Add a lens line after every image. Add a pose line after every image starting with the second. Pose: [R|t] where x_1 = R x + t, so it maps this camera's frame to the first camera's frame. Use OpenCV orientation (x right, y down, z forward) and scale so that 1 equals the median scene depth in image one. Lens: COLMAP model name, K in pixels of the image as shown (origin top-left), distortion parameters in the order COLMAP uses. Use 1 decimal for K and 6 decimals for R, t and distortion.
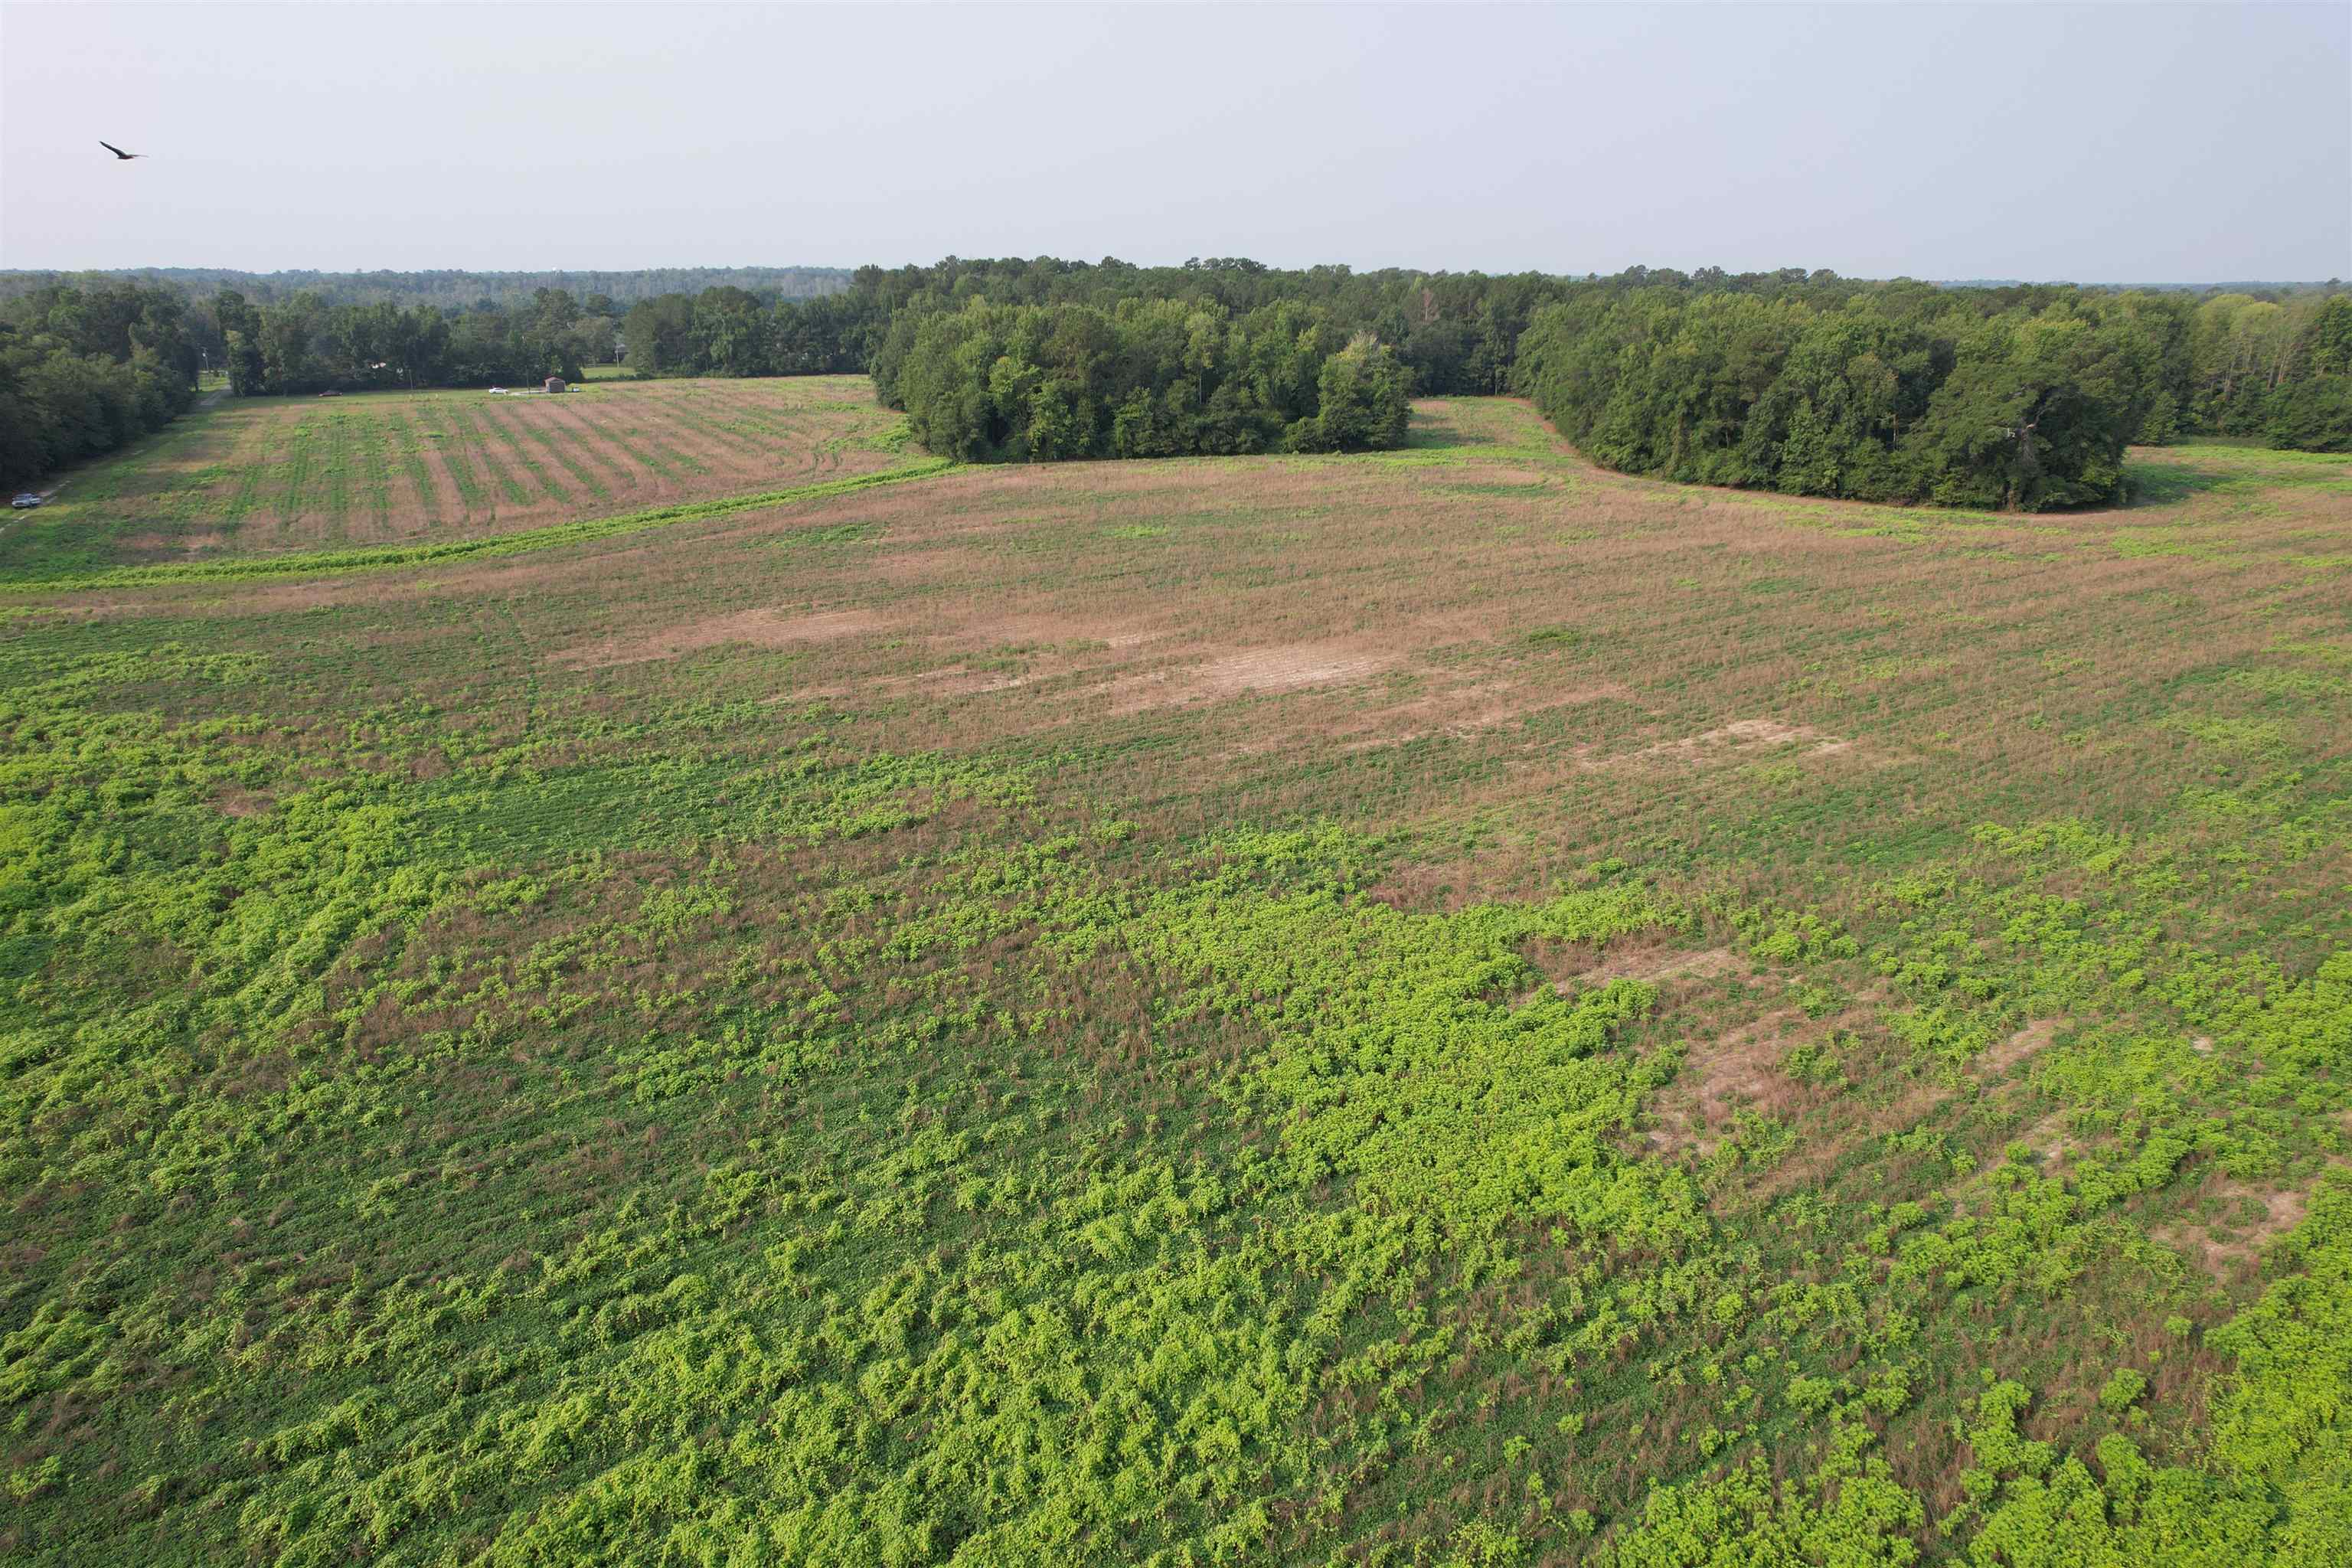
lens RADIAL K [[1501.6, 0, 1181.6], [0, 1501.6, 777.1], [0, 0, 1]] dist [-0.062083, 0.061190]
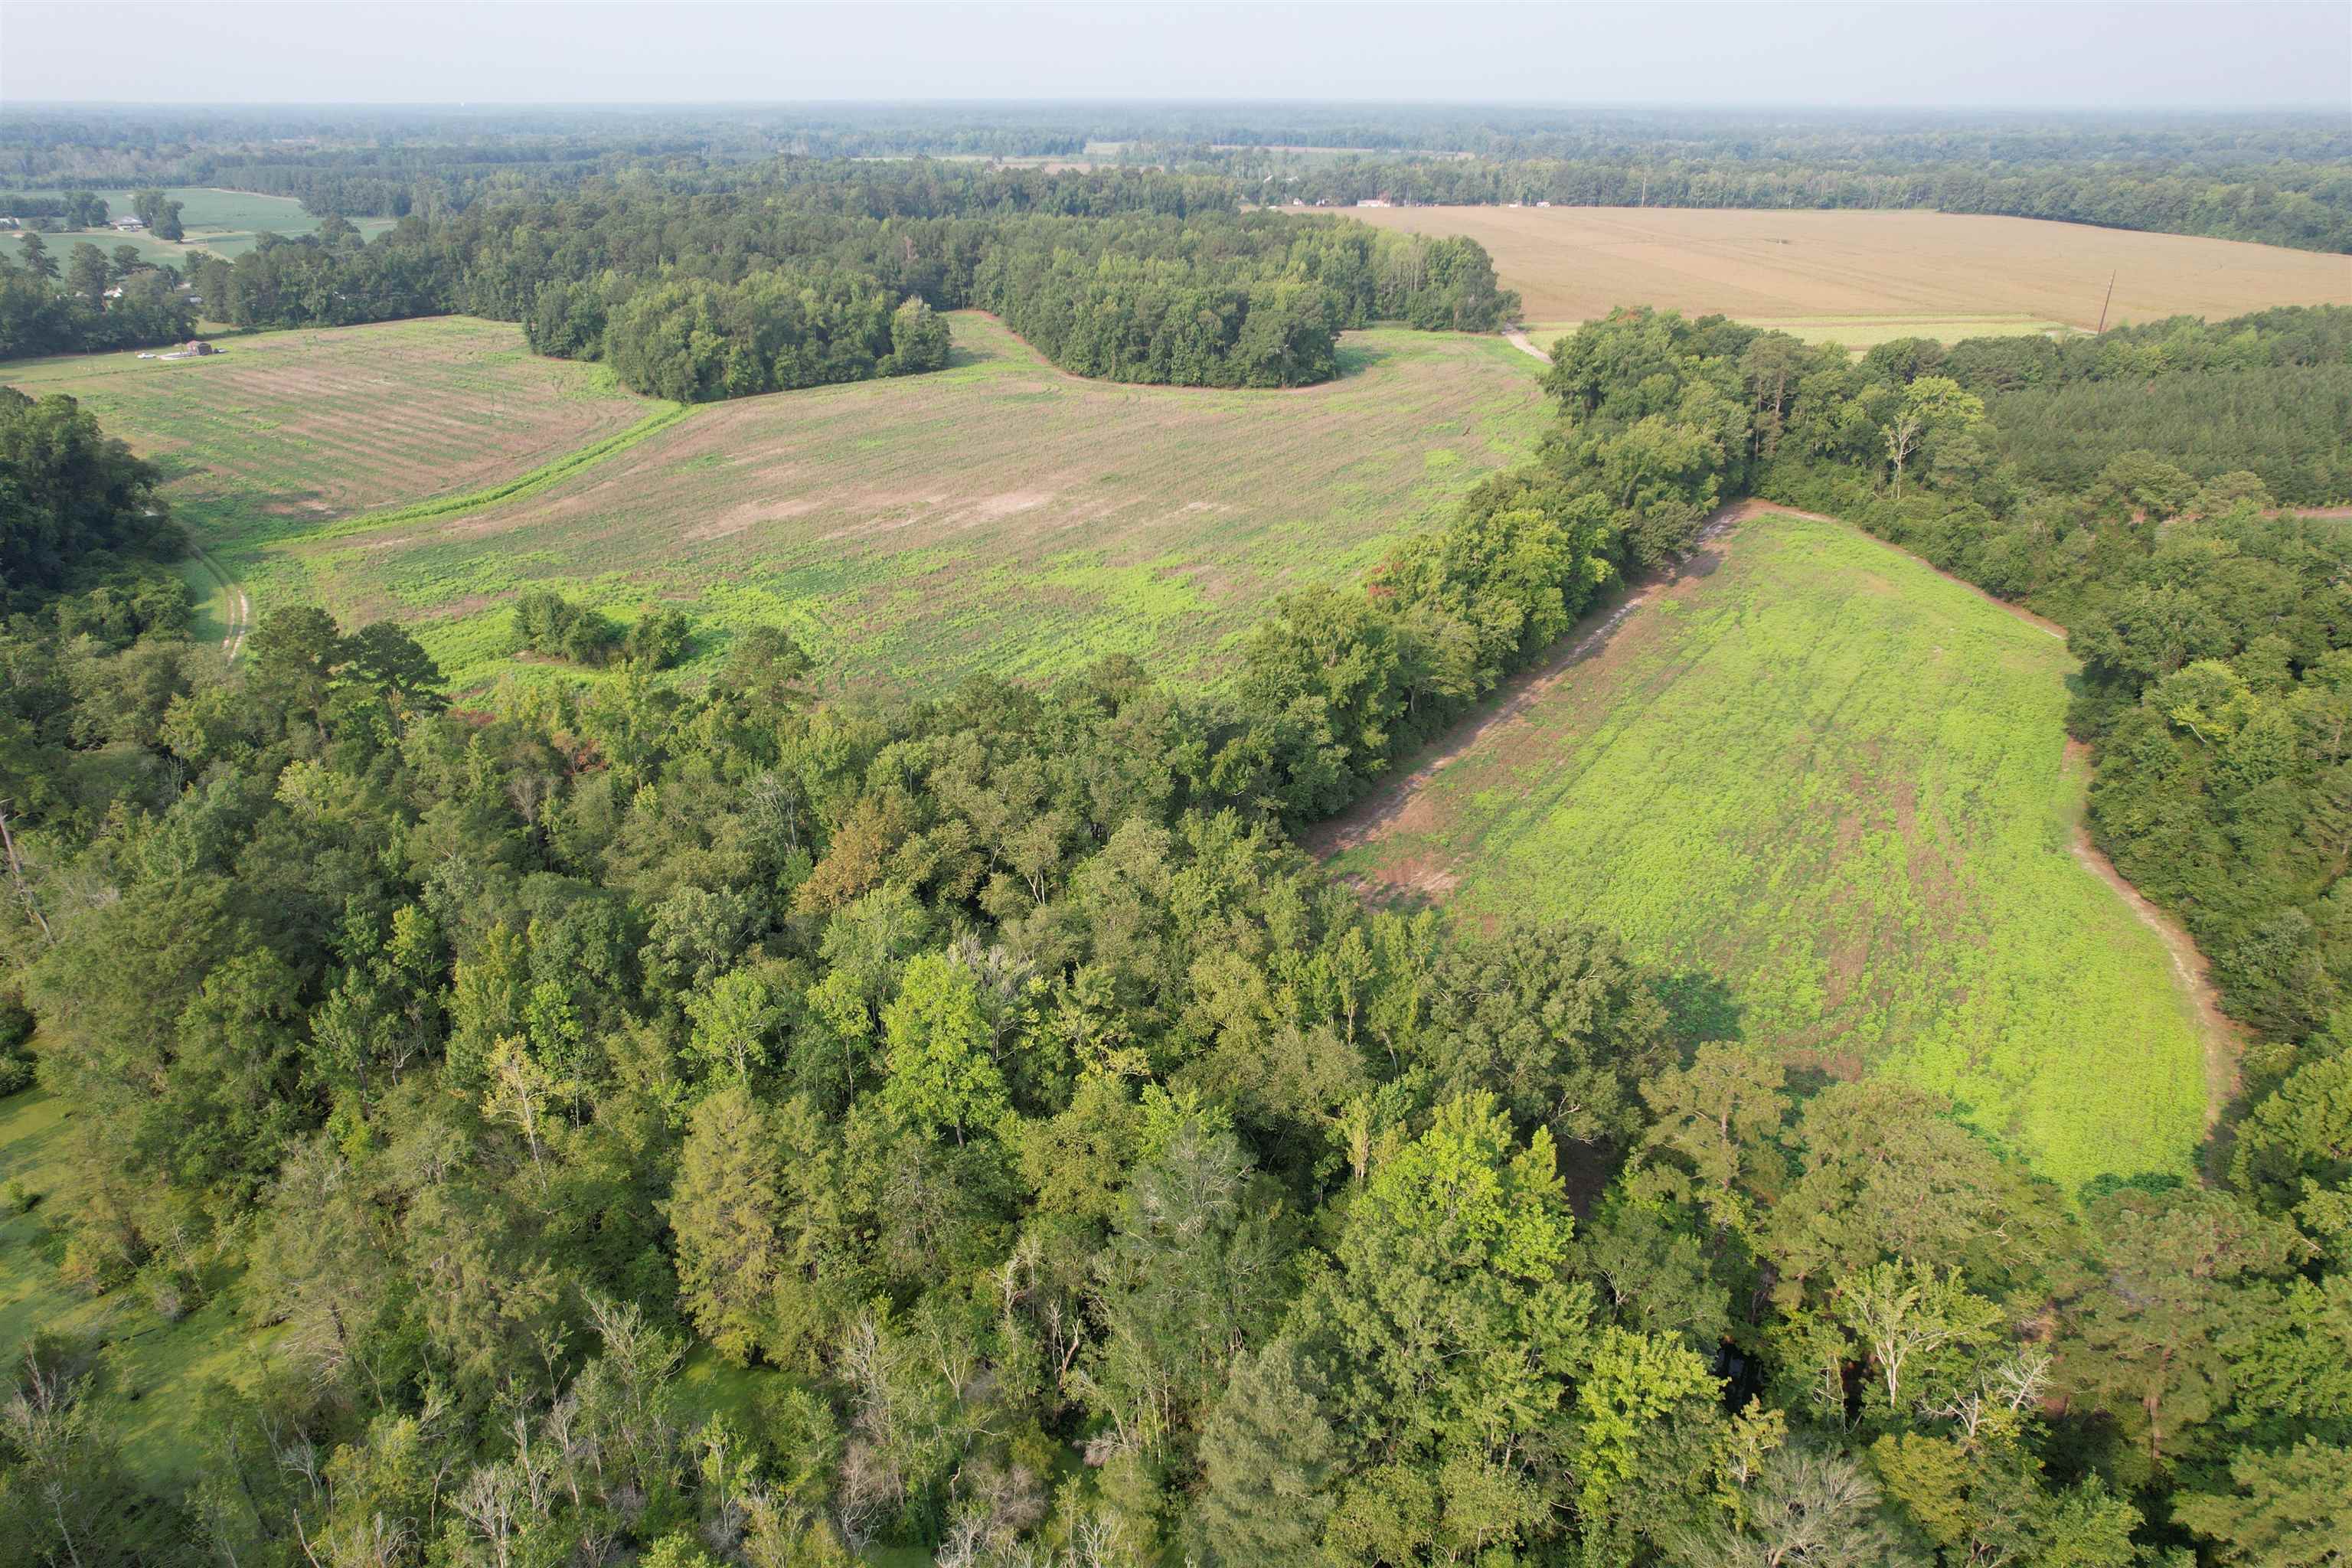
lens RADIAL K [[1501.6, 0, 1171.8], [0, 1501.6, 777.6], [0, 0, 1]] dist [-0.062083, 0.061190]
pose [[0.914433, -0.175598, 0.364662, -0.359824], [0.135620, 0.981833, 0.132705, 0.041804], [-0.381340, -0.071895, 0.921635, -0.745959]]
